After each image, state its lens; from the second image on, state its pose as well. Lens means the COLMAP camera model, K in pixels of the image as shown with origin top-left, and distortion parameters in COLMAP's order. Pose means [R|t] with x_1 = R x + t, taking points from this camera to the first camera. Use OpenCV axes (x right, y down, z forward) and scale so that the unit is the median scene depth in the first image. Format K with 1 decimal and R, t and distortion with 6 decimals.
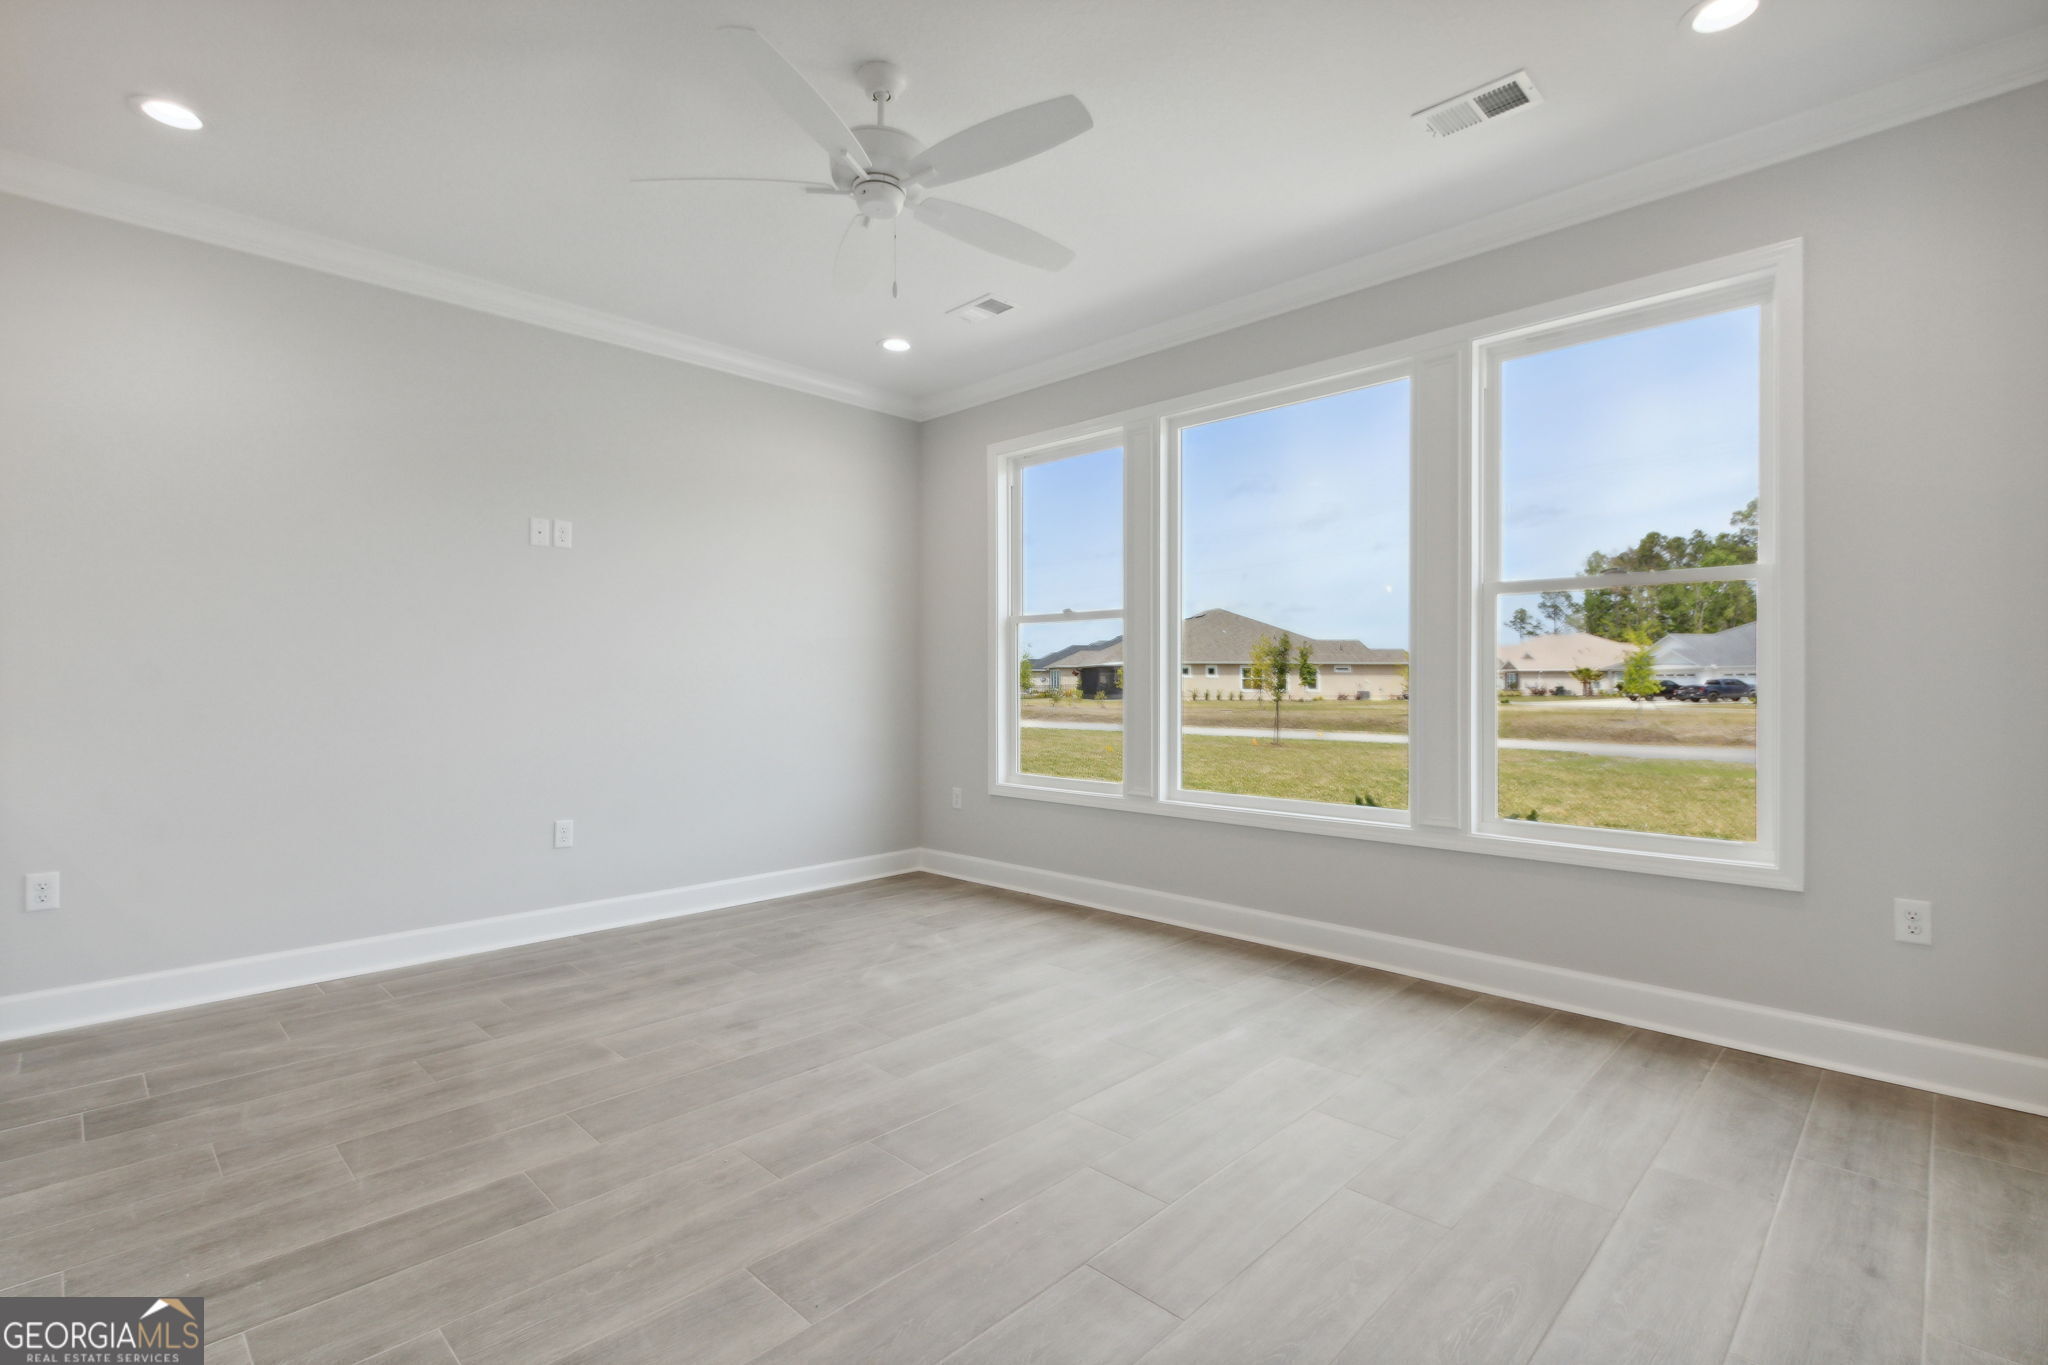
lens RADIAL K [[948.1, 0, 1021.2], [0, 948.1, 683.2], [0, 0, 1]] dist [0.009330, -0.004611]
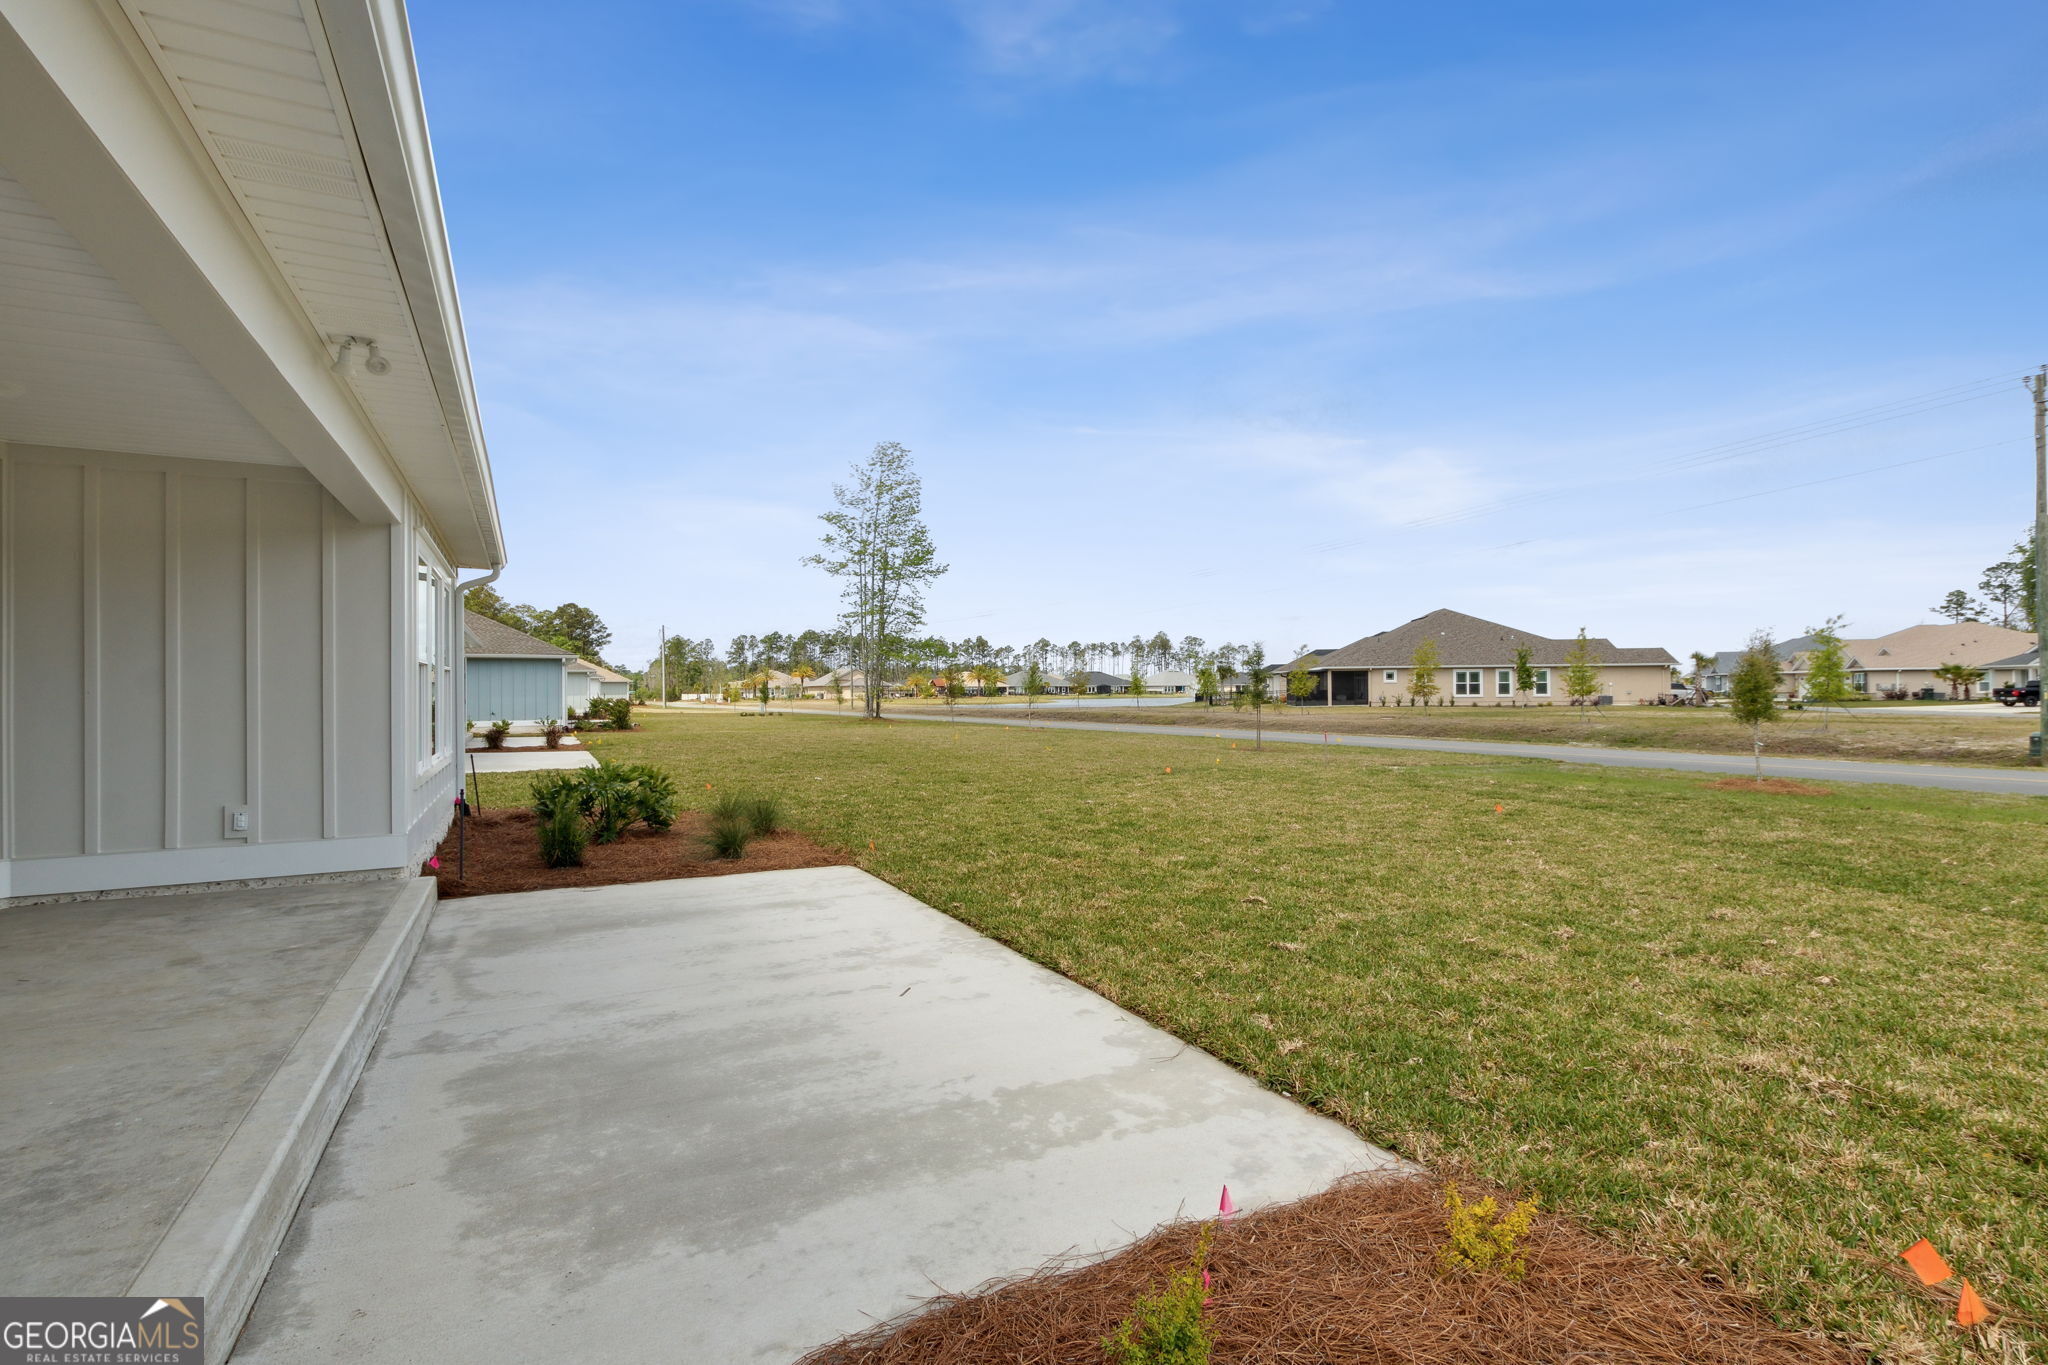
lens RADIAL K [[948.1, 0, 1024.5], [0, 948.1, 694.0], [0, 0, 1]] dist [0.009330, -0.004611]
pose [[0.948259, -0.005820, -0.317445, 0.124031], [0.007542, 0.999963, 0.004195, -0.000894], [0.317409, -0.006372, 0.948267, -0.035834]]
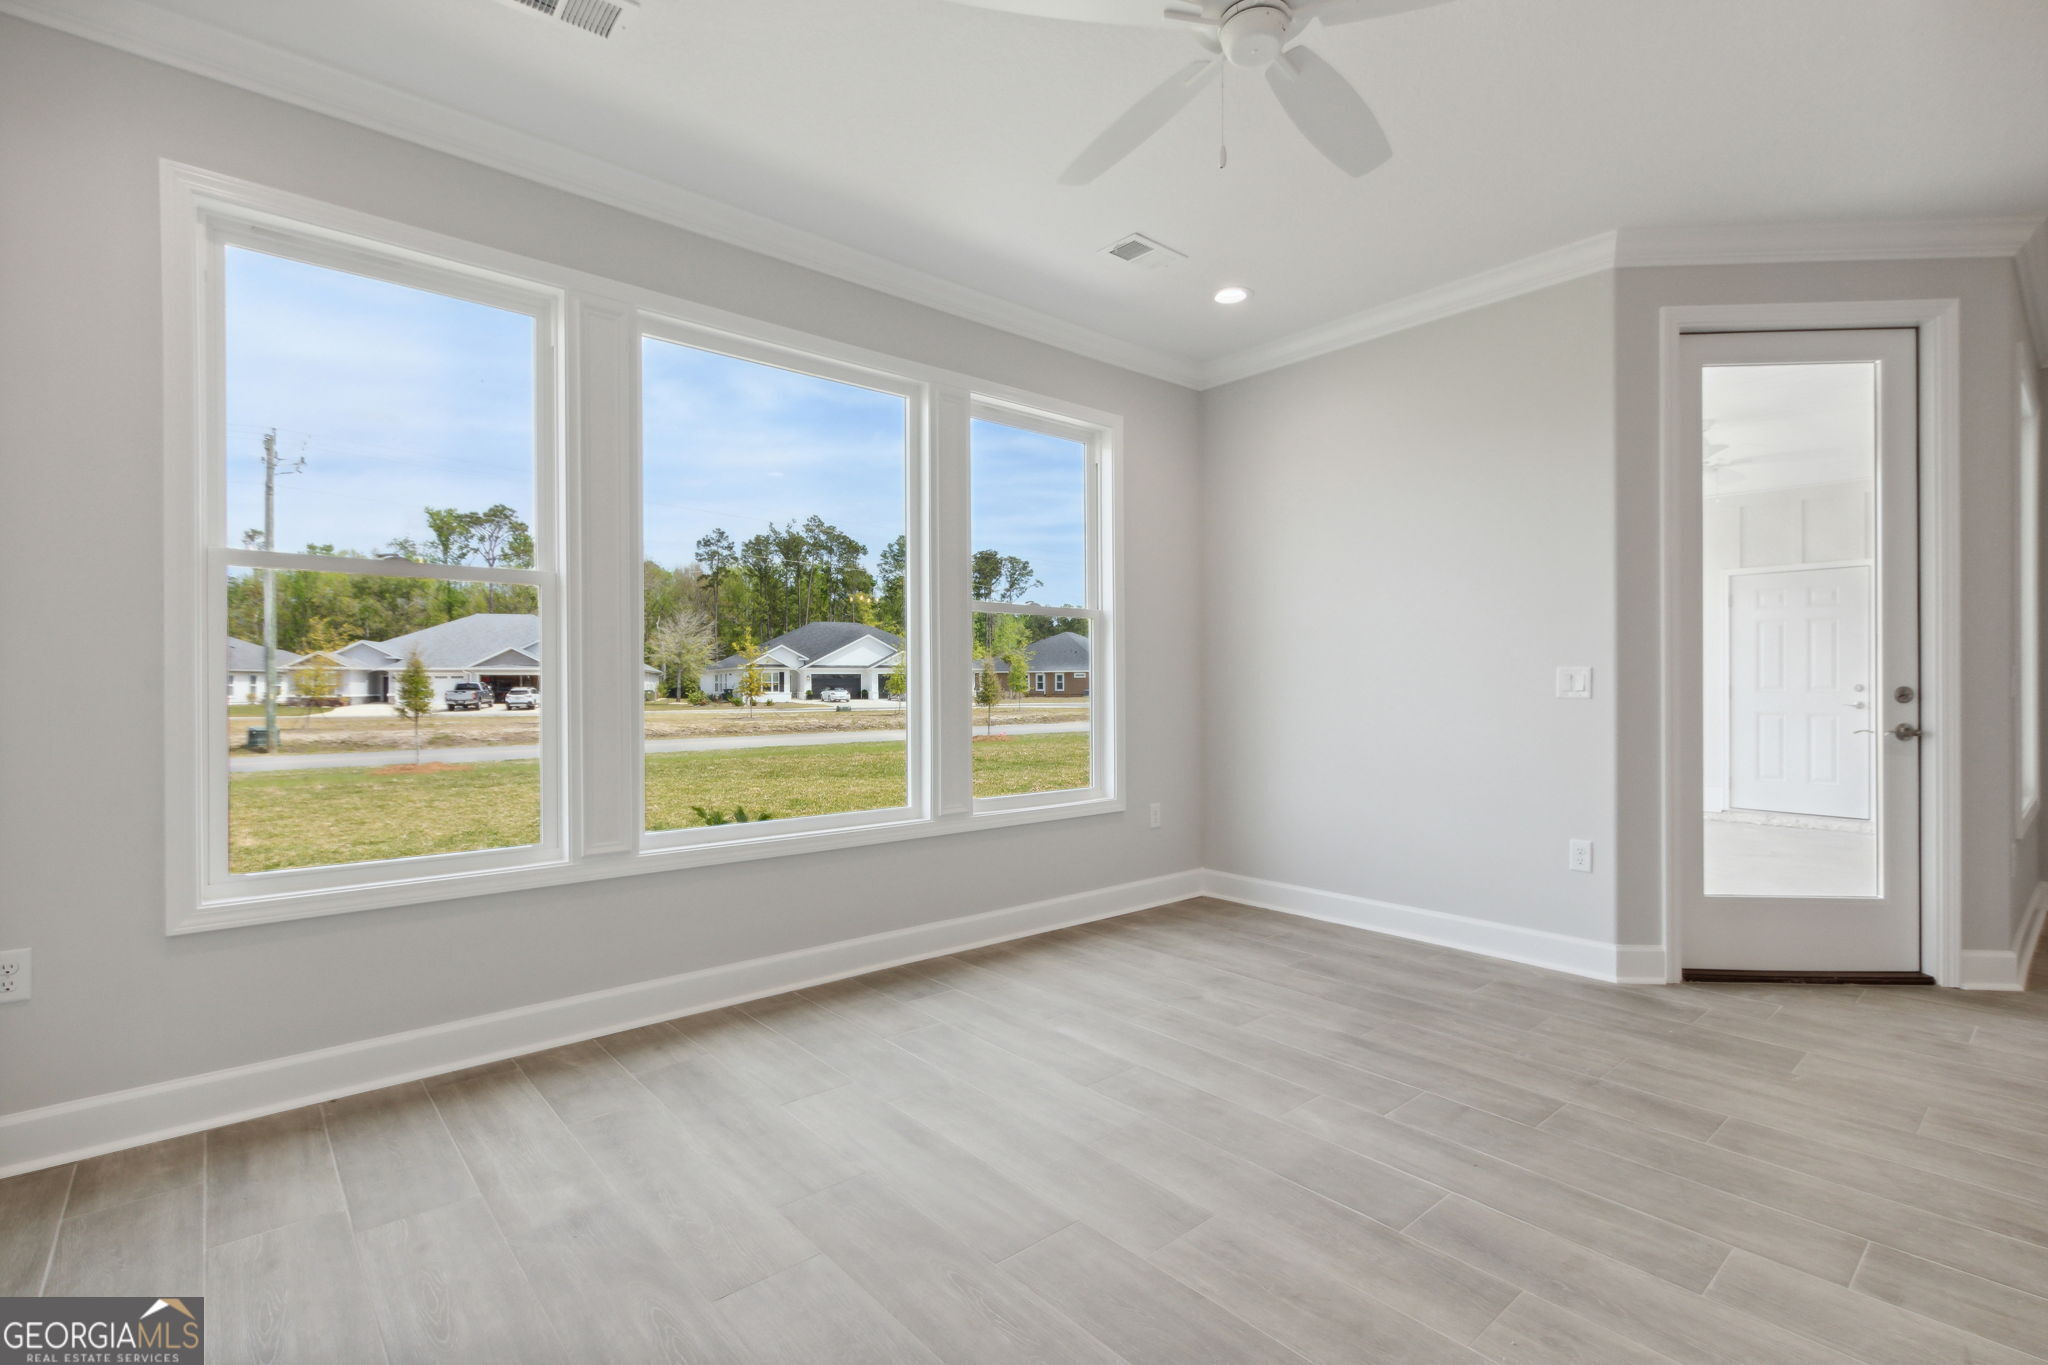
lens RADIAL K [[948.1, 0, 1028.5], [0, 948.1, 683.9], [0, 0, 1]] dist [0.009330, -0.004611]
pose [[0.083135, 0.000314, 0.996538, -0.030370], [0.003743, 0.999993, -0.000627, -0.000071], [-0.996531, 0.003783, 0.083133, 0.037121]]
